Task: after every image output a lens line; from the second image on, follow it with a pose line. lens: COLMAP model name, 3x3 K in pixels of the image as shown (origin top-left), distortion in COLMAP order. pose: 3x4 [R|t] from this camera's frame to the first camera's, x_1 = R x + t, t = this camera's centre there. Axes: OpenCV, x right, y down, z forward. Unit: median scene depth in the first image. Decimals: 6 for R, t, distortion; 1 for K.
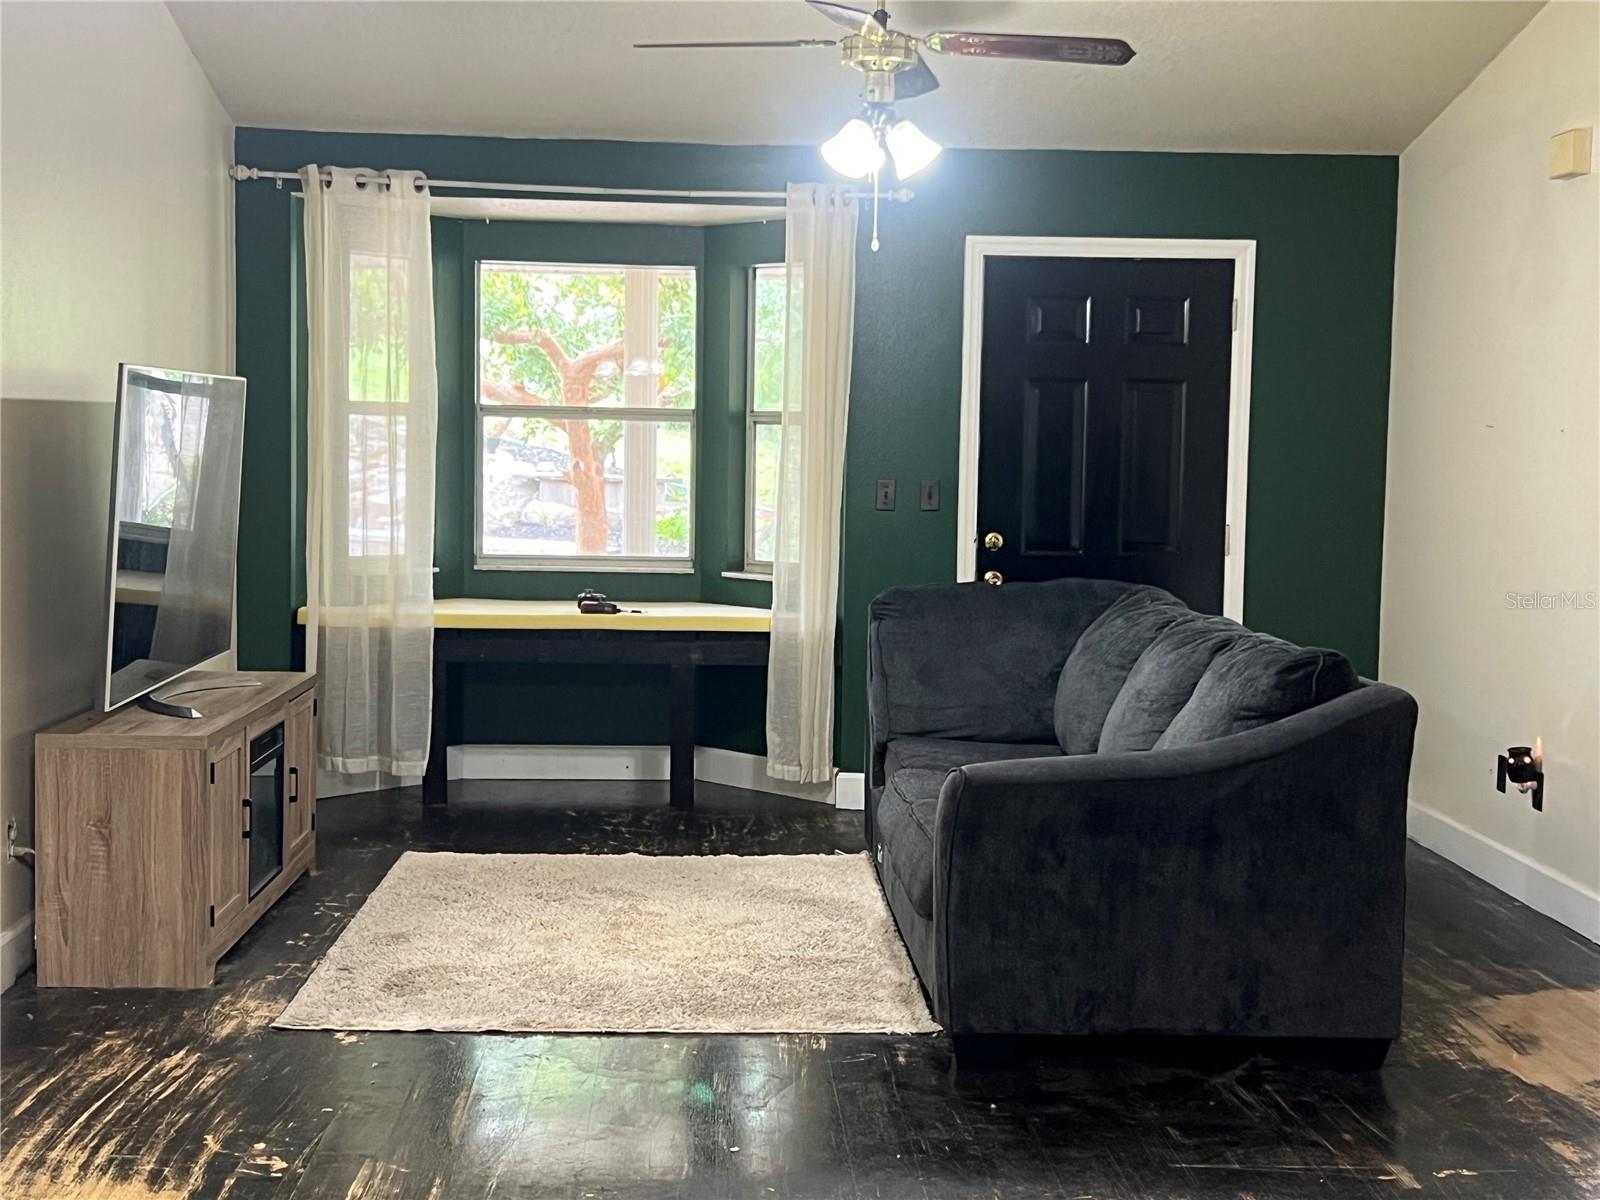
lens RADIAL K [[2207.3, 0, 801.0], [0, 2207.3, 593.6], [0, 0, 1]] dist [0.017272, 0.000000]
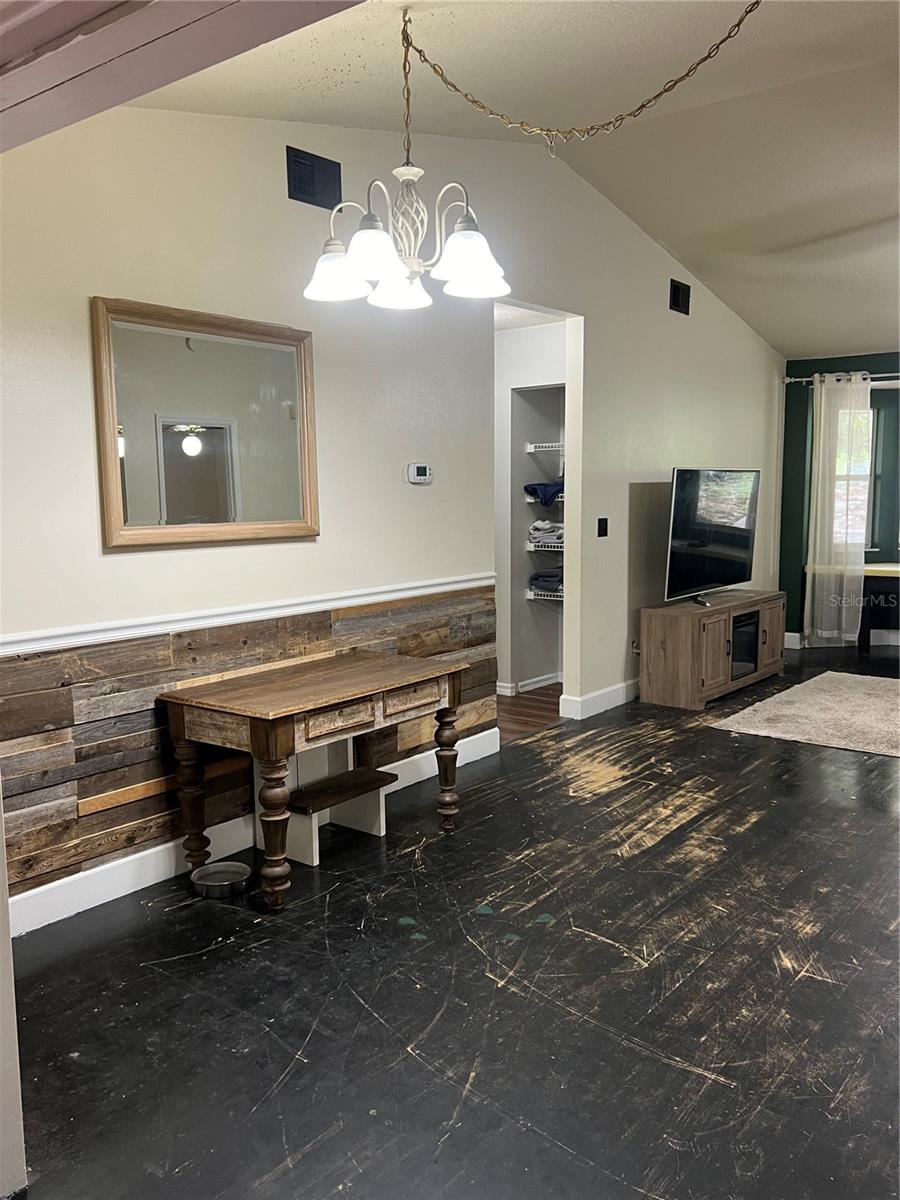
lens RADIAL K [[971.4, 0, 449.2], [0, 971.4, 609.6], [0, 0, 1]] dist [0.014474, 0.003739]
pose [[0.754827, 0.055258, -0.653592, 0.247041], [-0.021554, 0.997997, 0.059483, 0.000143], [0.655570, -0.030811, 0.754506, -0.041911]]
